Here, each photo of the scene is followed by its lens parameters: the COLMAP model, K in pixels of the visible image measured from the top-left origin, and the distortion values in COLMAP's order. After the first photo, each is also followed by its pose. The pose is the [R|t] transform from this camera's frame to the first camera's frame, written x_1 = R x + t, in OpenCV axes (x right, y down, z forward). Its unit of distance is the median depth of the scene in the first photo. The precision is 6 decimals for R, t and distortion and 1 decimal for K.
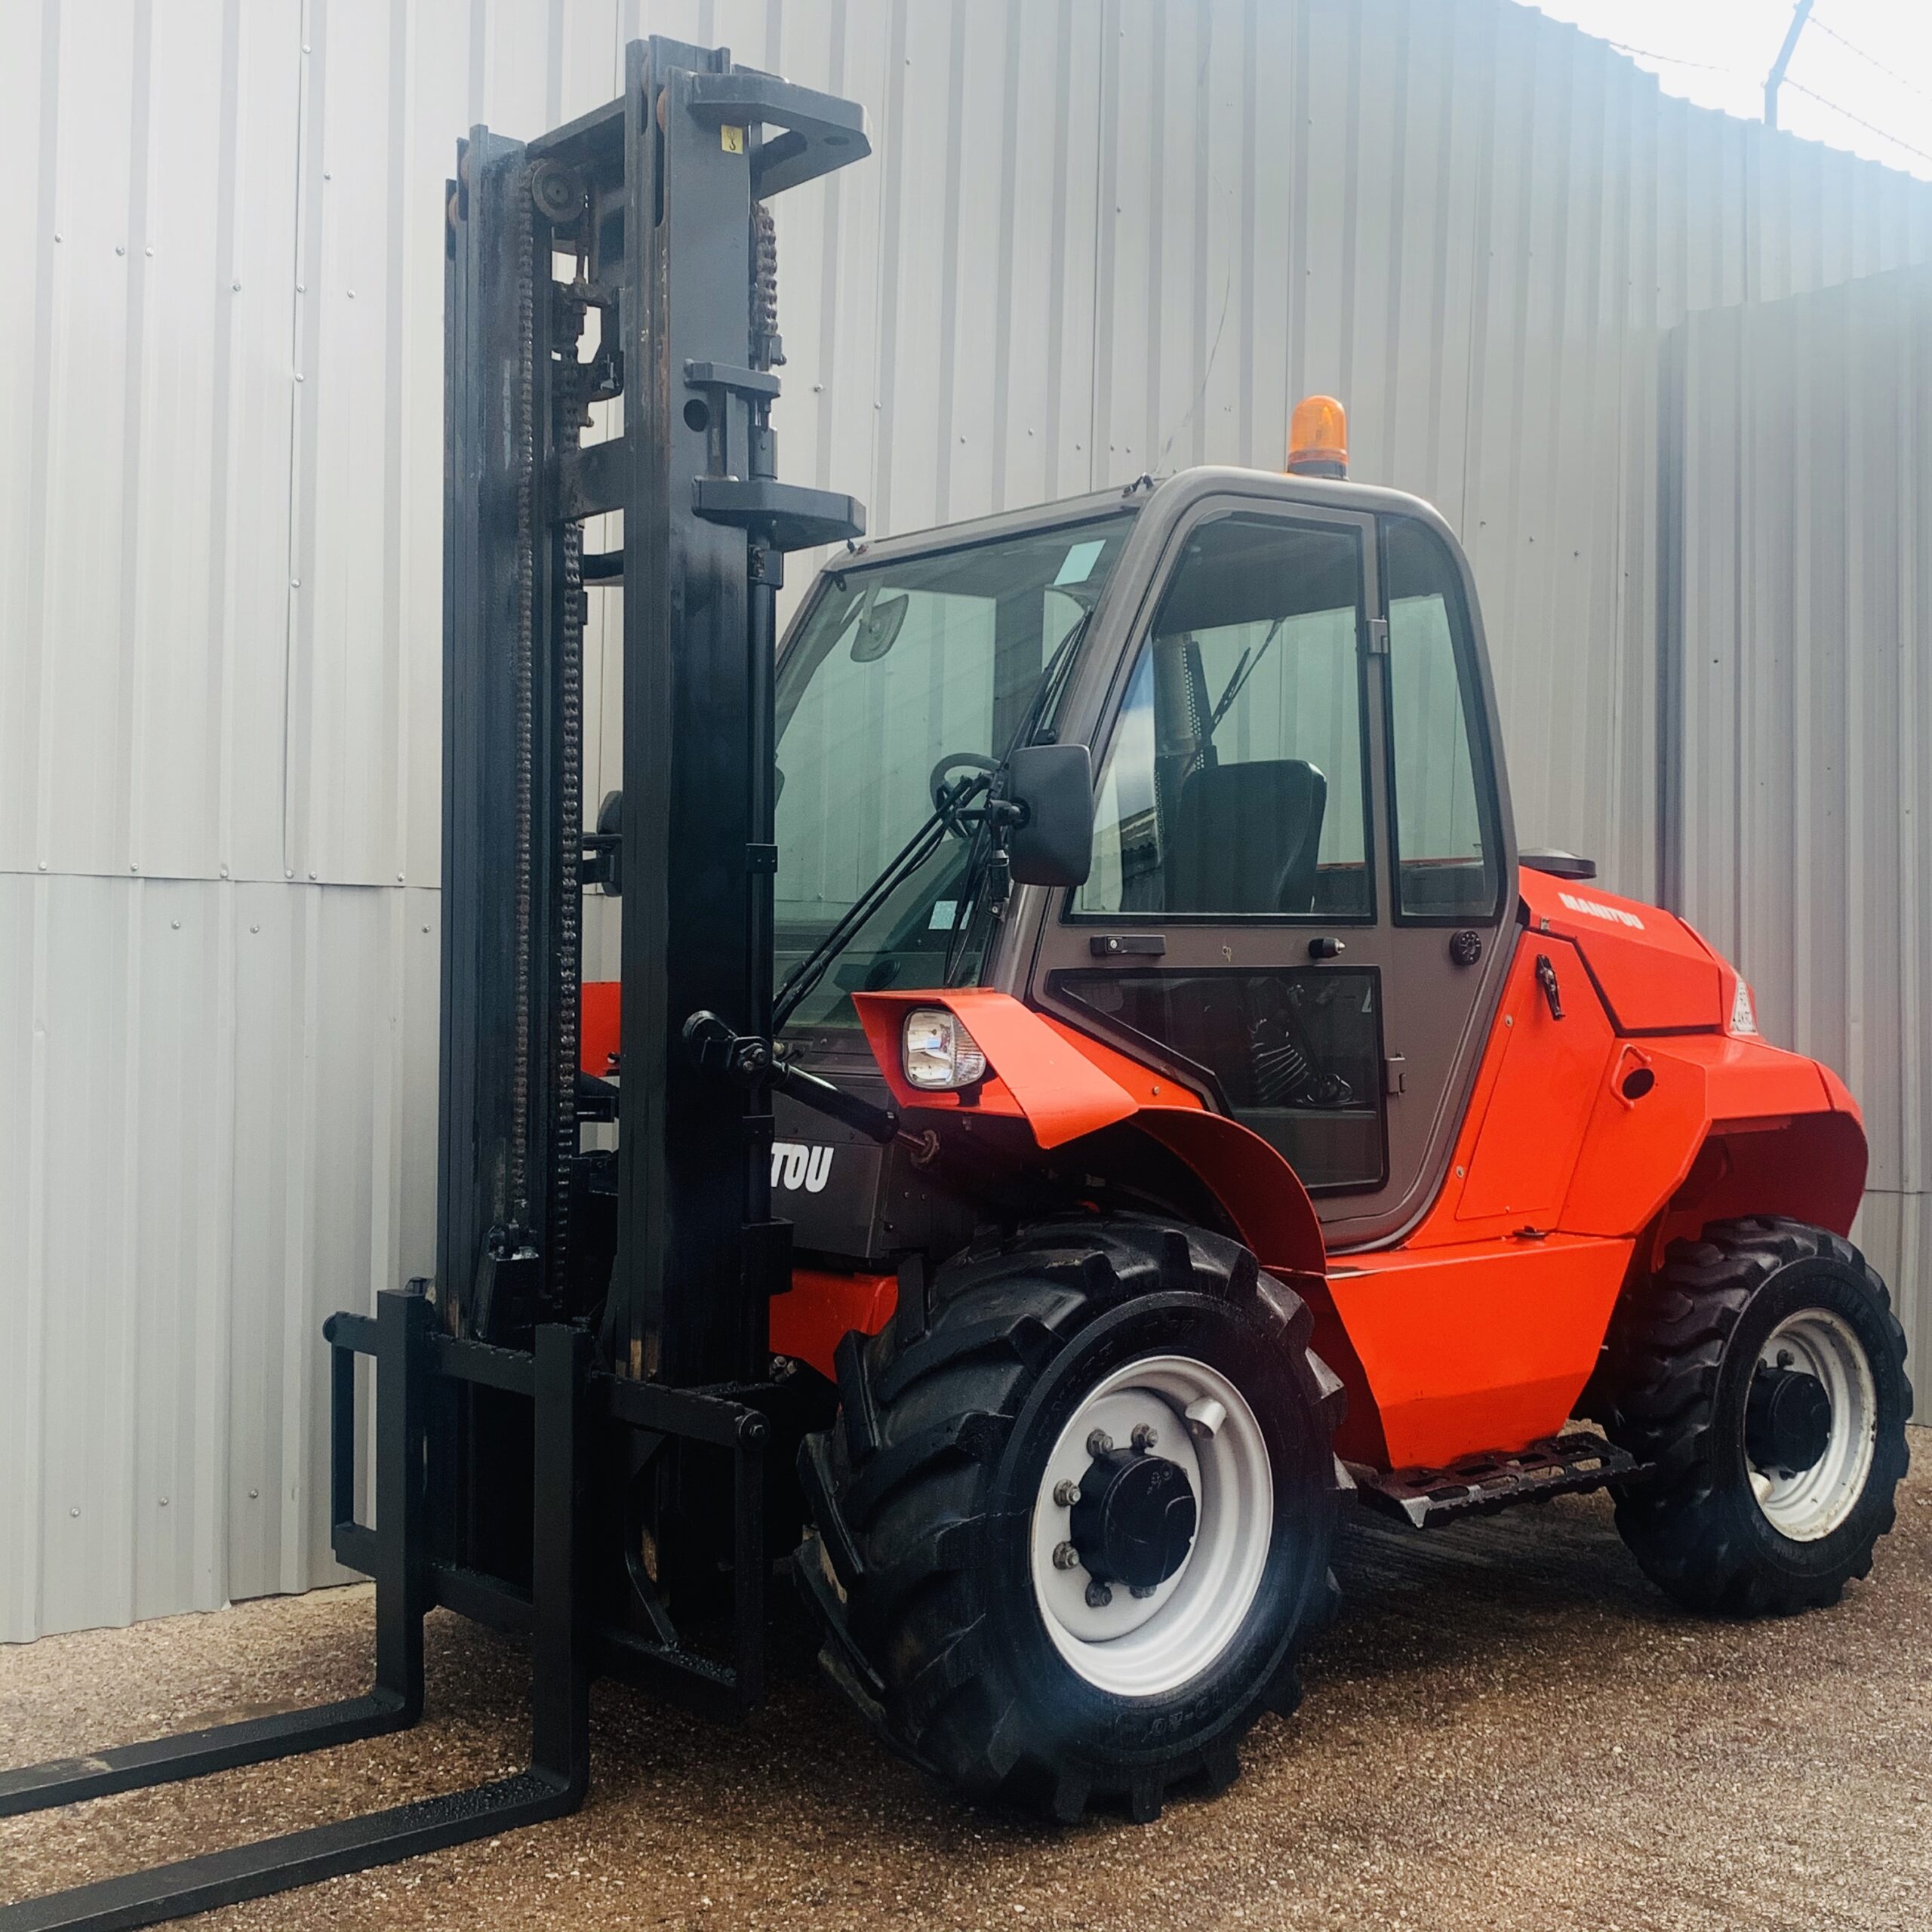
lens RADIAL K [[2510.7, 0, 1006.0], [0, 2510.7, 915.3], [0, 0, 1]] dist [0.157935, -0.469501]
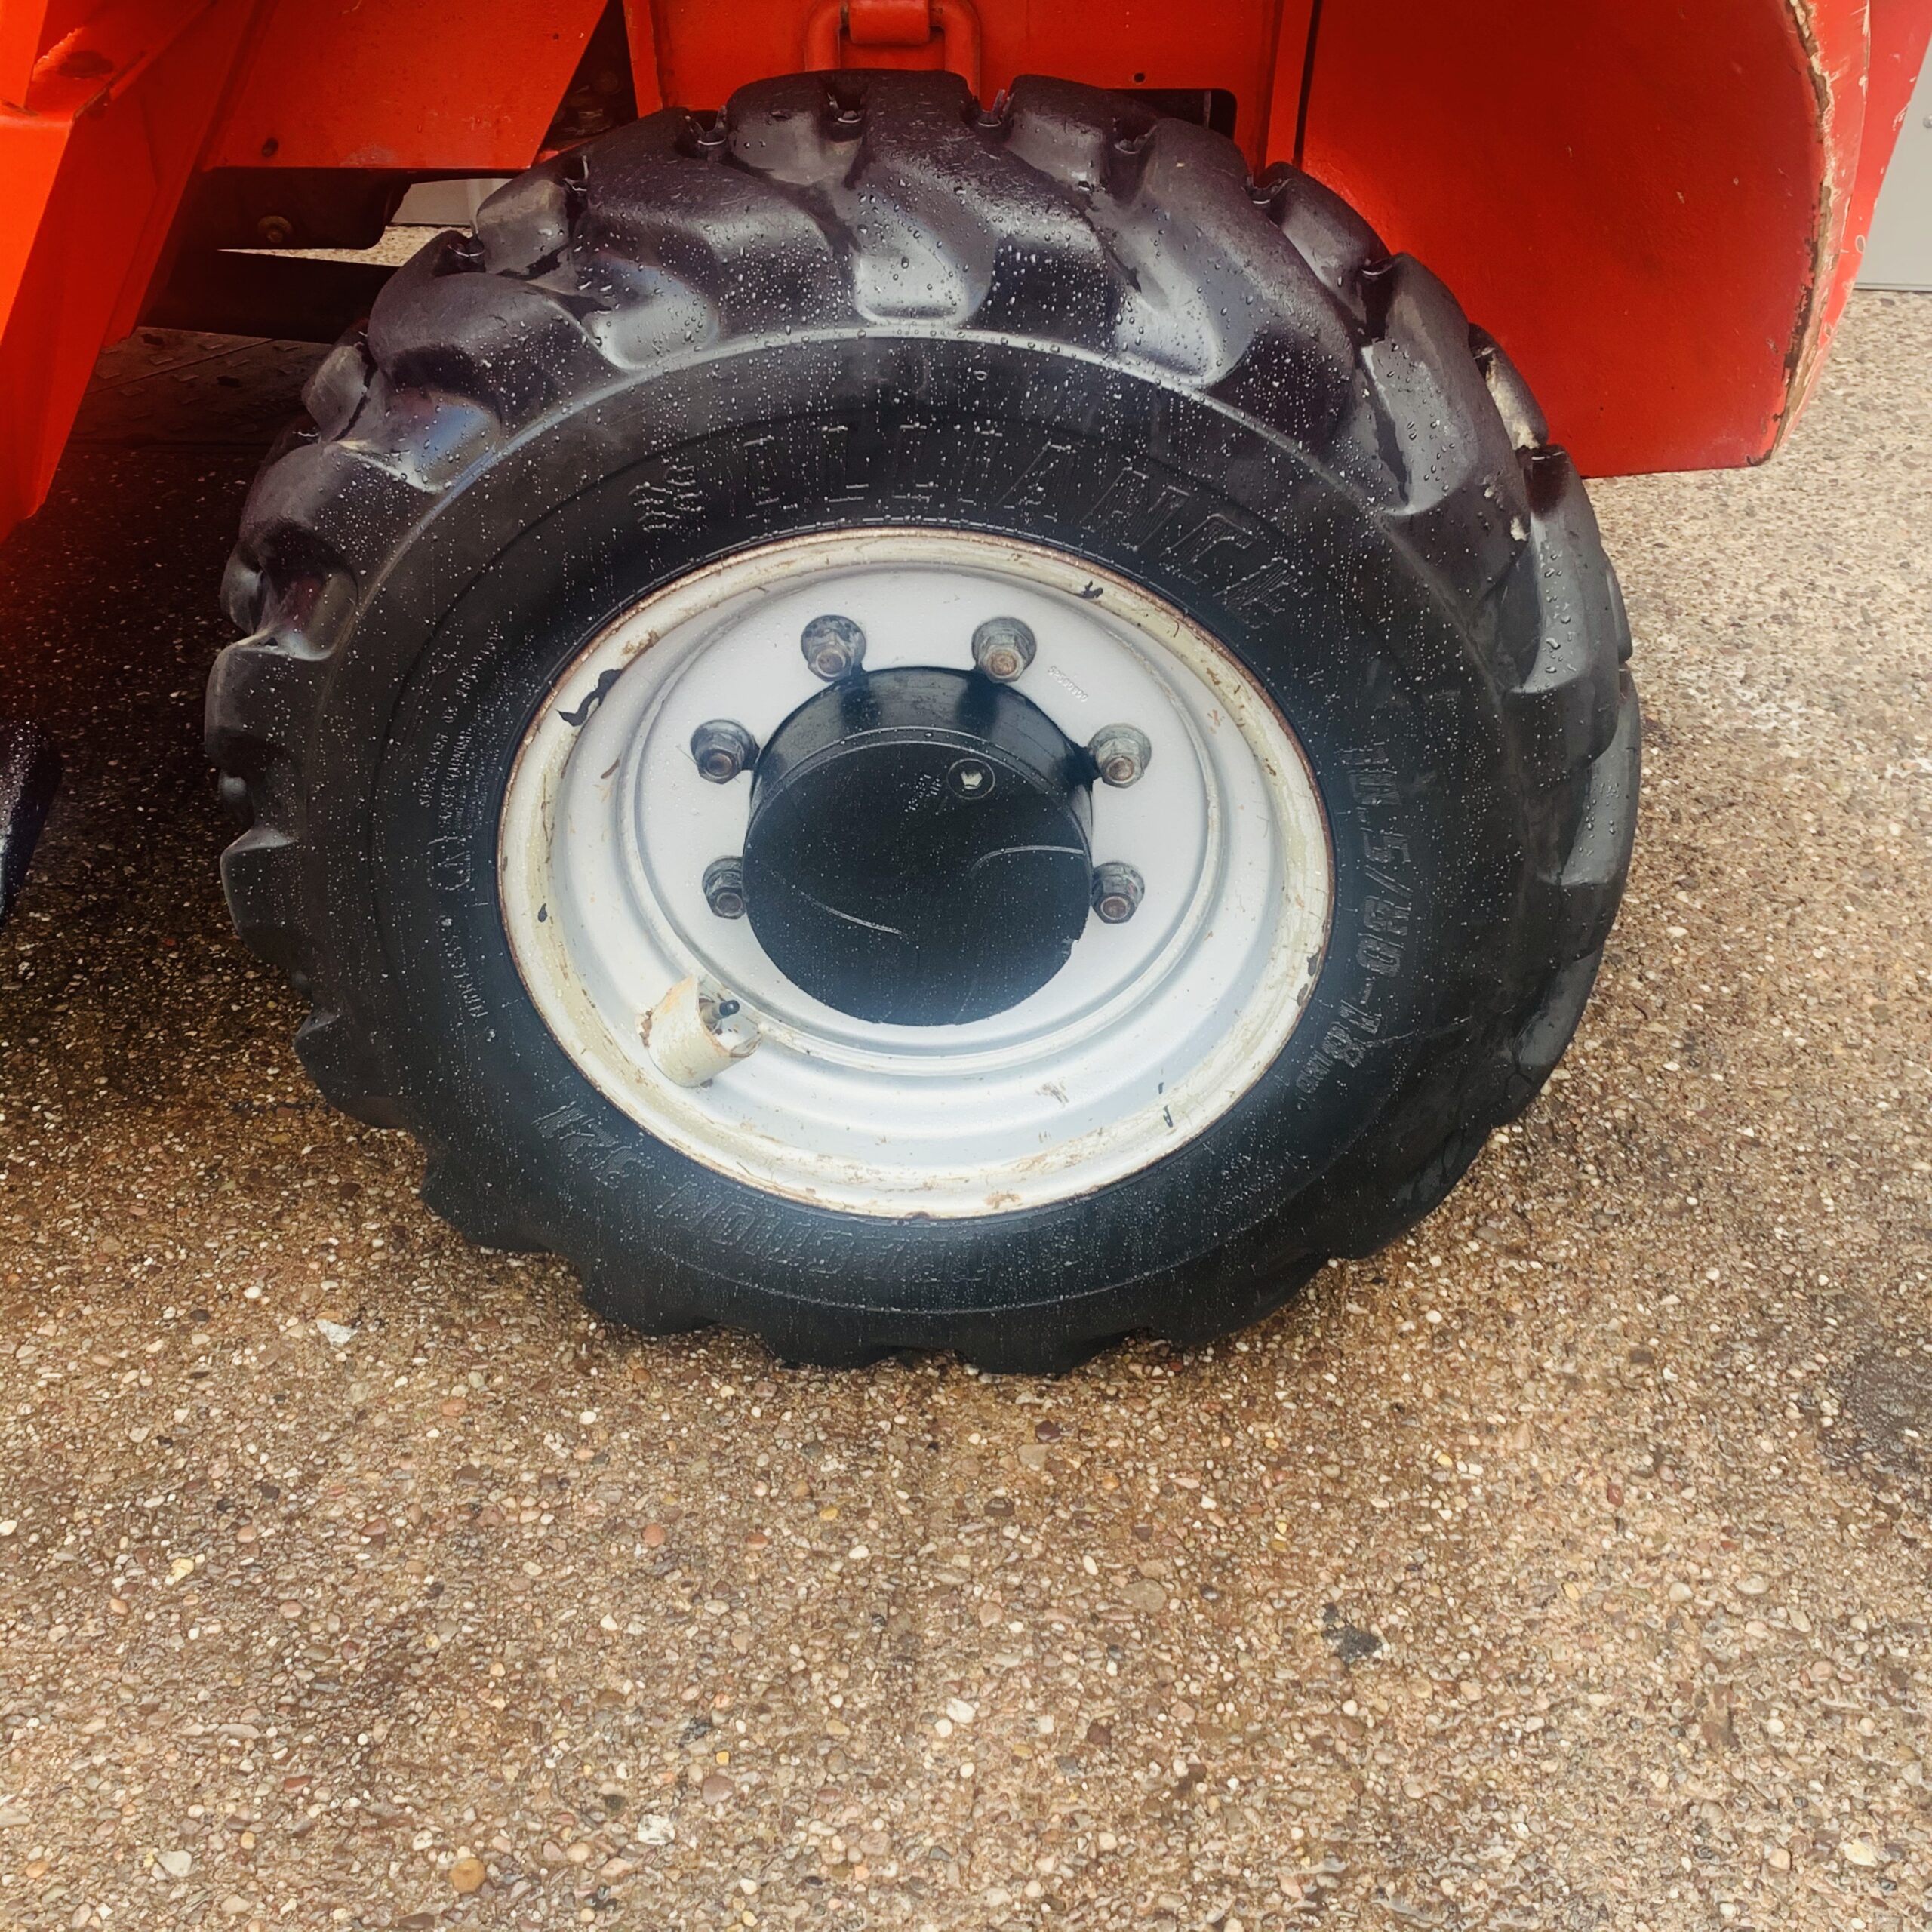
lens RADIAL K [[2295.0, 0, 979.1], [0, 2295.0, 967.1], [0, 0, 1]] dist [0.134073, -0.382156]
pose [[0.752674, 0.394138, -0.527388, 0.583634], [0.003141, 0.798863, 0.601505, 0.068701], [0.658386, -0.454393, 0.600045, 1.082275]]
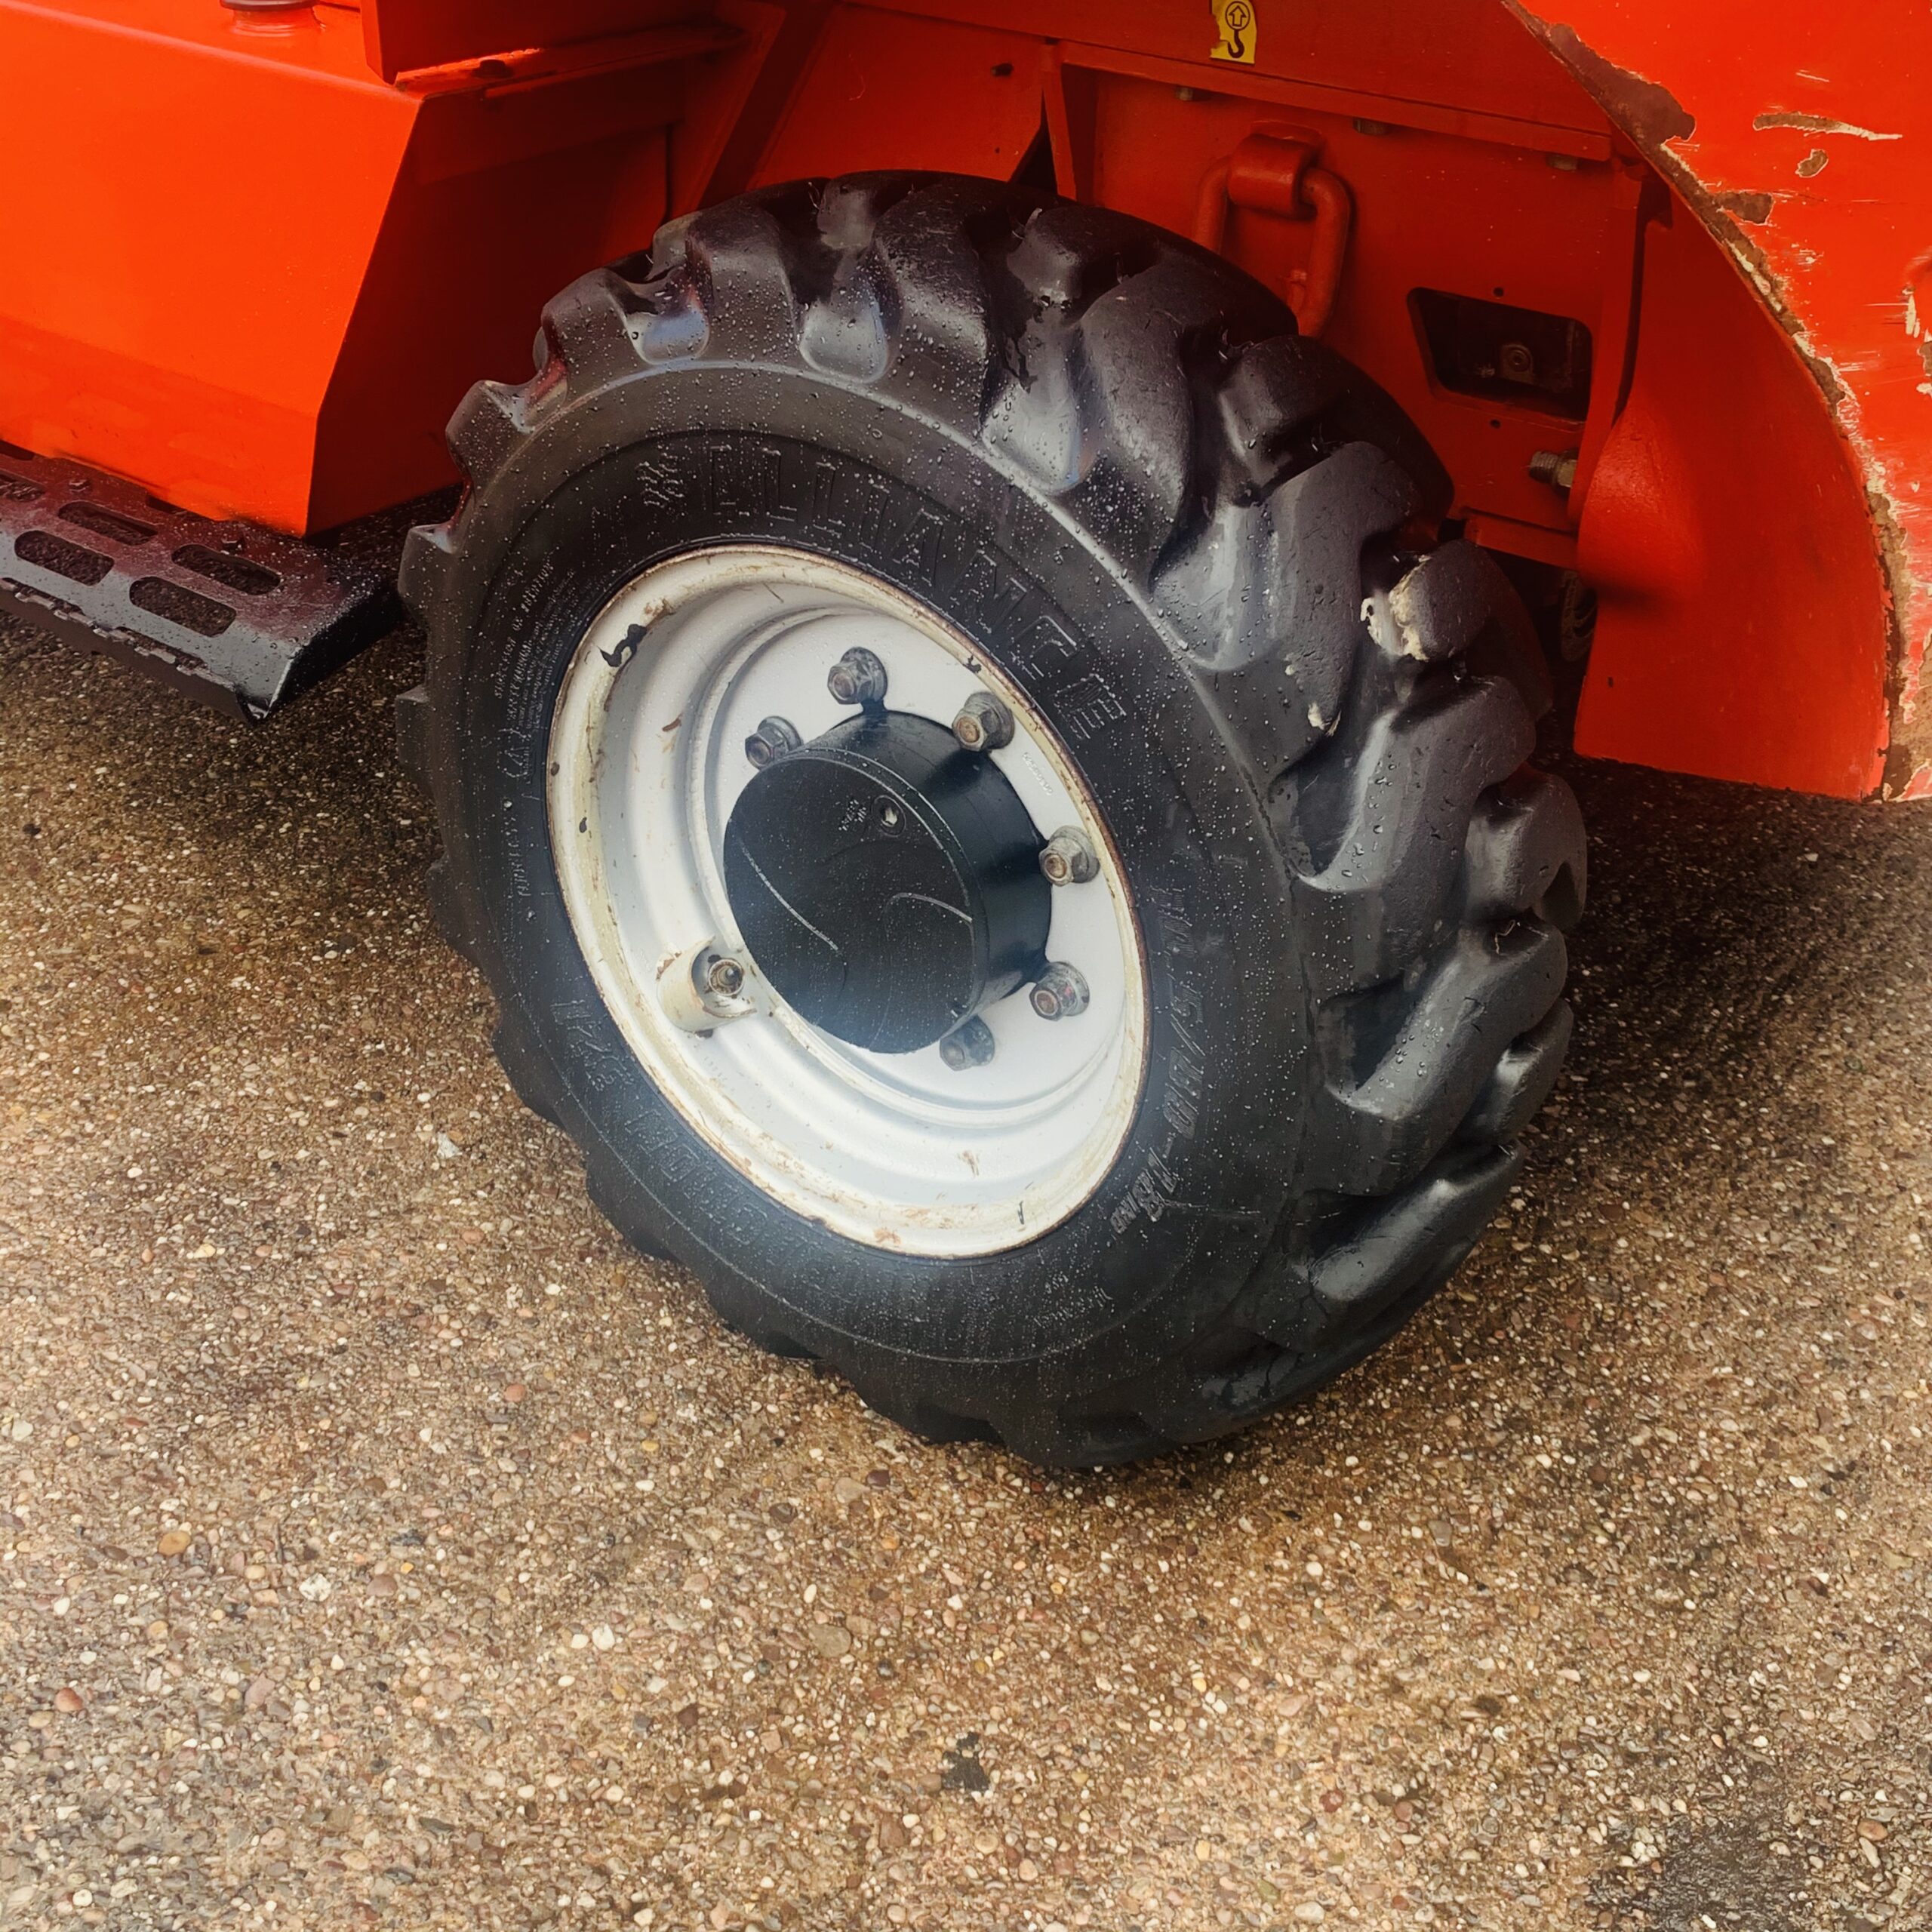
lens RADIAL K [[2316.9, 0, 965.1], [0, 2316.9, 957.6], [0, 0, 1]] dist [0.126692, -0.347970]
pose [[0.250324, 0.520236, -0.816513, 0.699957], [-0.039364, 0.848135, 0.528315, 0.073468], [0.967362, -0.100108, 0.232787, 1.210722]]
